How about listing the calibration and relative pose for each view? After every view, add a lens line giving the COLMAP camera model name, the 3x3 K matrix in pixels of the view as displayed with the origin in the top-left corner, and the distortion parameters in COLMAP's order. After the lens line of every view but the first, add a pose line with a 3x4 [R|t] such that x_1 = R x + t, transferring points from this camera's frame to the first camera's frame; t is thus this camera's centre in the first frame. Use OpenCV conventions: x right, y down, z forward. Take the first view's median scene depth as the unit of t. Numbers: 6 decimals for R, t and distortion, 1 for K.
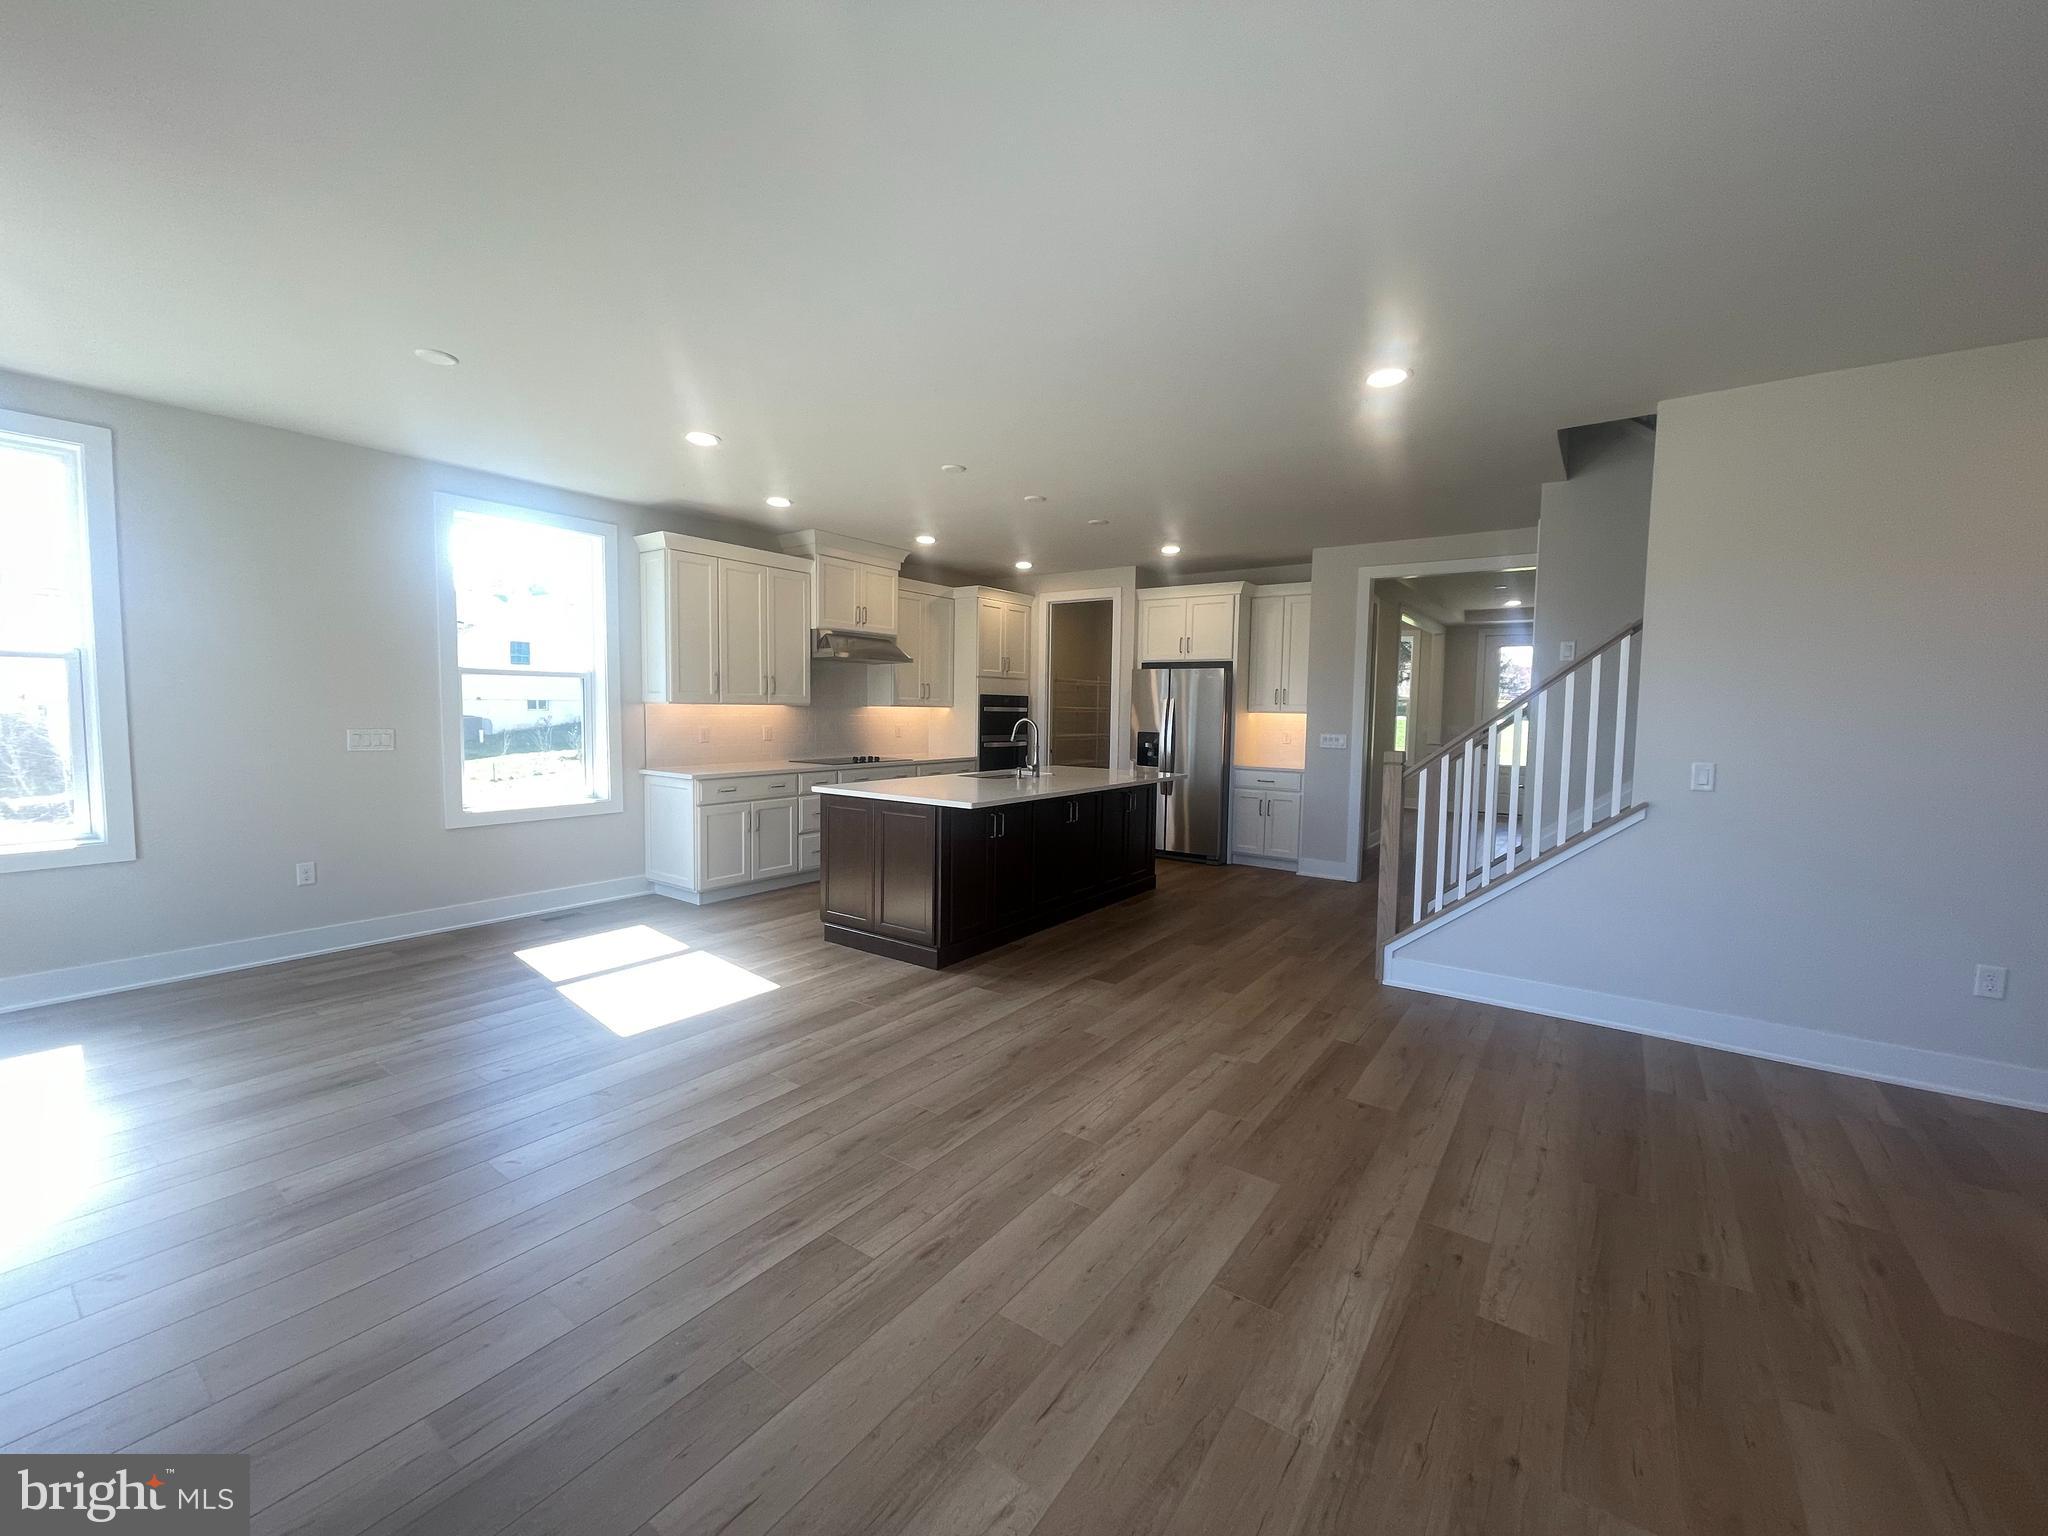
lens RADIAL K [[826.6, 0, 1032.1], [0, 826.6, 765.9], [0, 0, 1]] dist [0.002127, 0.000146]
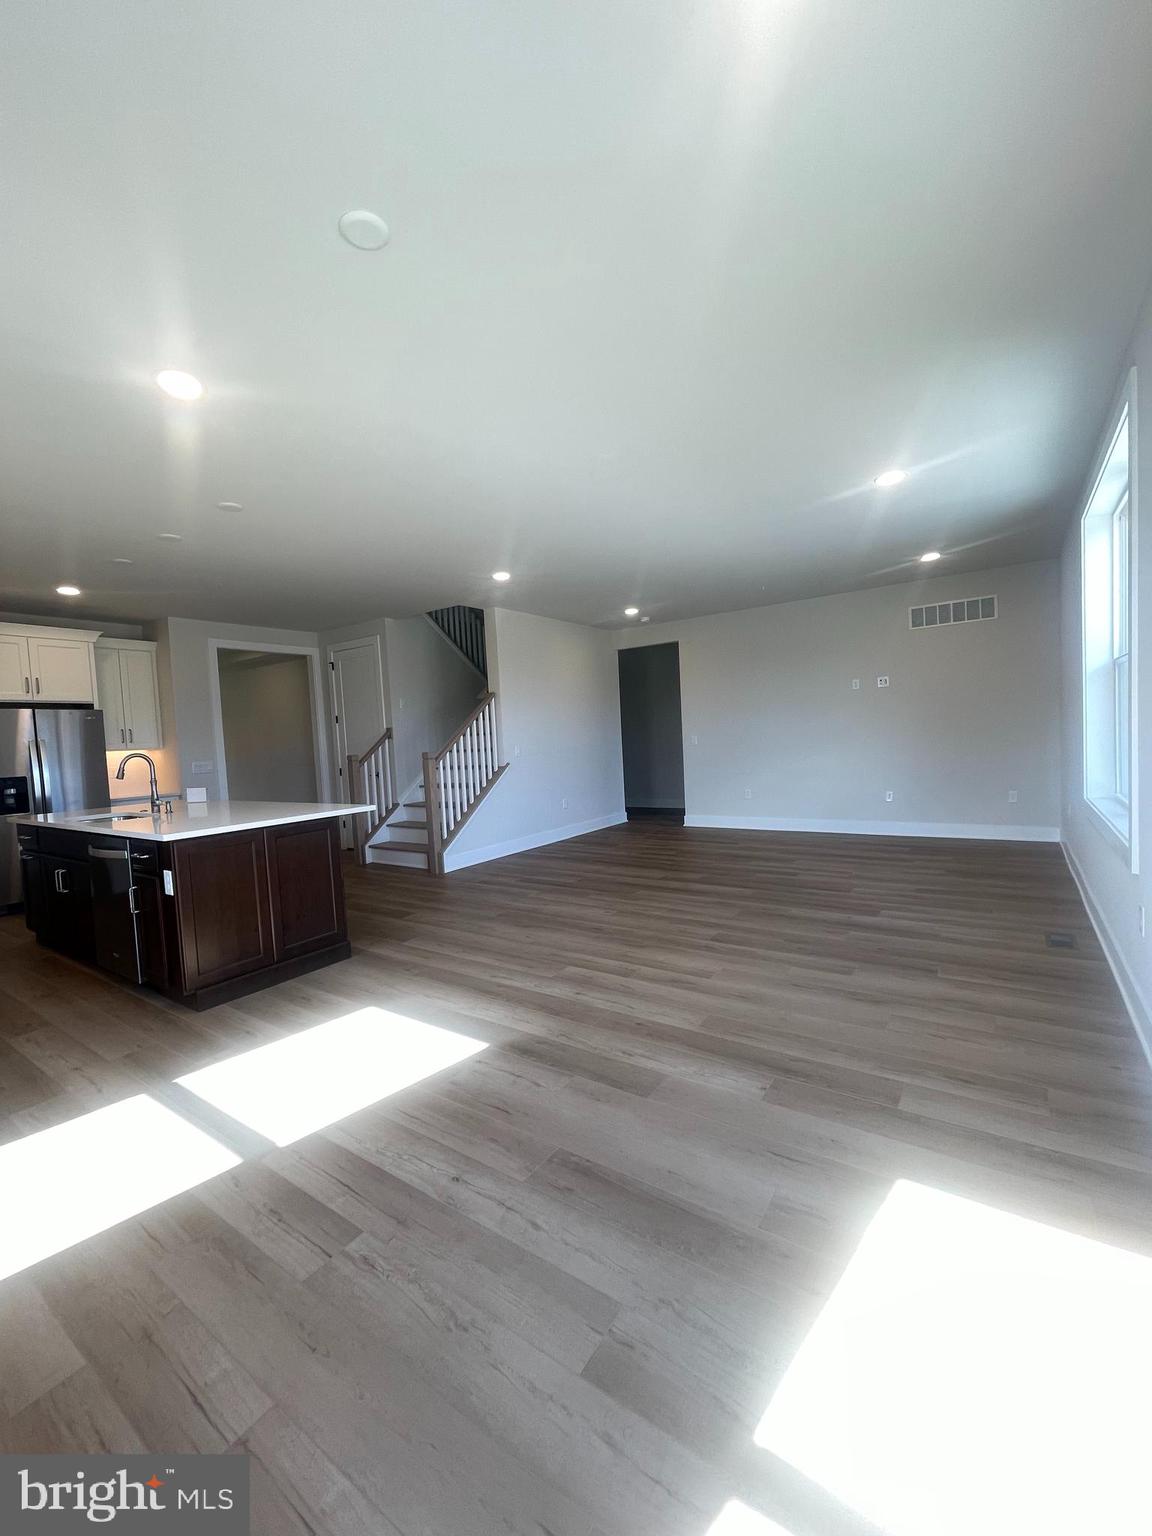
lens RADIAL K [[619.9, 0, 581.1], [0, 619.9, 766.9], [0, 0, 1]] dist [0.002127, 0.000146]
pose [[-0.018415, -0.061038, 0.997966, -1.078627], [0.126705, 0.989945, 0.062886, -0.030783], [-0.991769, 0.127606, -0.010496, 0.737919]]
